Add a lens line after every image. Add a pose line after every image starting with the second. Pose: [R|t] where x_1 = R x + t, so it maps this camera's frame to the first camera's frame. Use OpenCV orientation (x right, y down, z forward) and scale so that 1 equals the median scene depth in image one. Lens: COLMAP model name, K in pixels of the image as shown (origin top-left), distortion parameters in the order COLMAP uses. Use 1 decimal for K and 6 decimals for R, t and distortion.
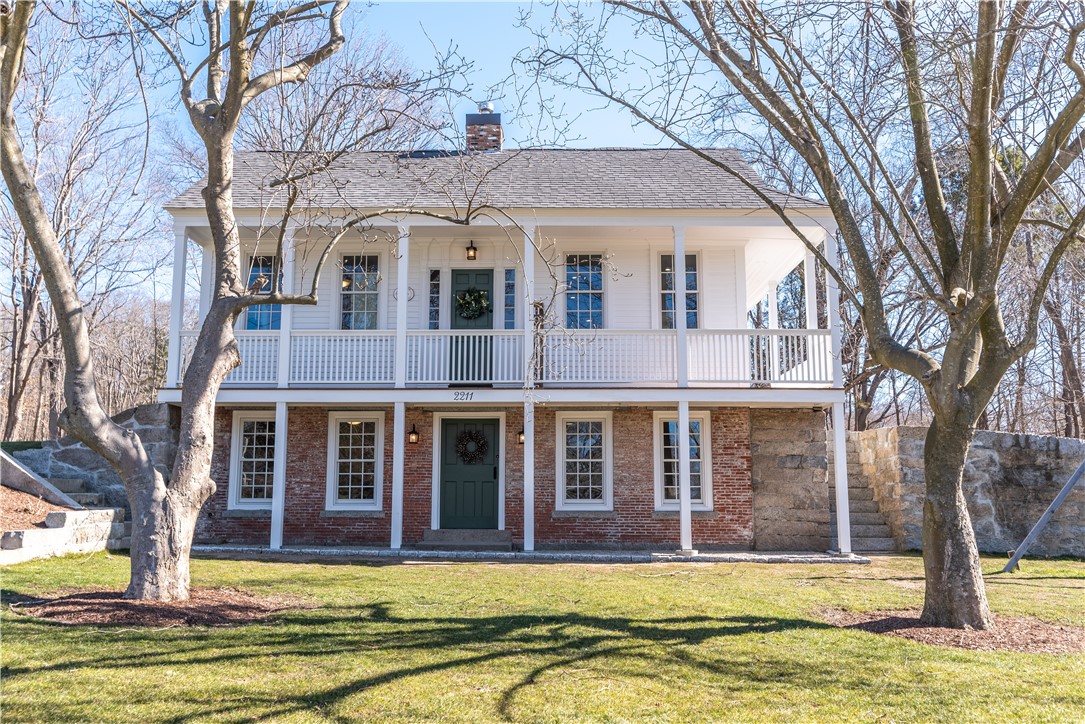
lens RADIAL K [[940.7, 0, 542.5], [0, 940.7, 362.0], [0, 0, 1]] dist [0.004845, 0.002967]
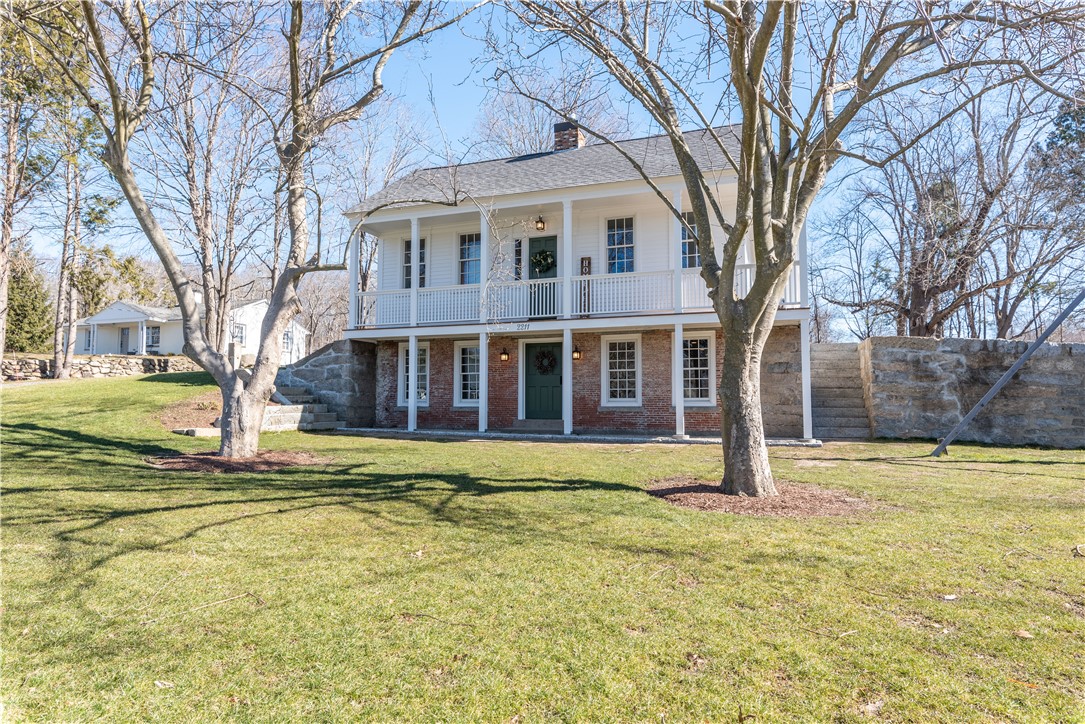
lens RADIAL K [[656.7, 0, 542.5], [0, 656.7, 362.0], [0, 0, 1]] dist [-0.000734, -0.000040]
pose [[0.942295, -0.024431, -0.333891, 0.263488], [0.051655, 0.996001, 0.072900, 0.017260], [0.330775, -0.085940, 0.939789, 0.063479]]
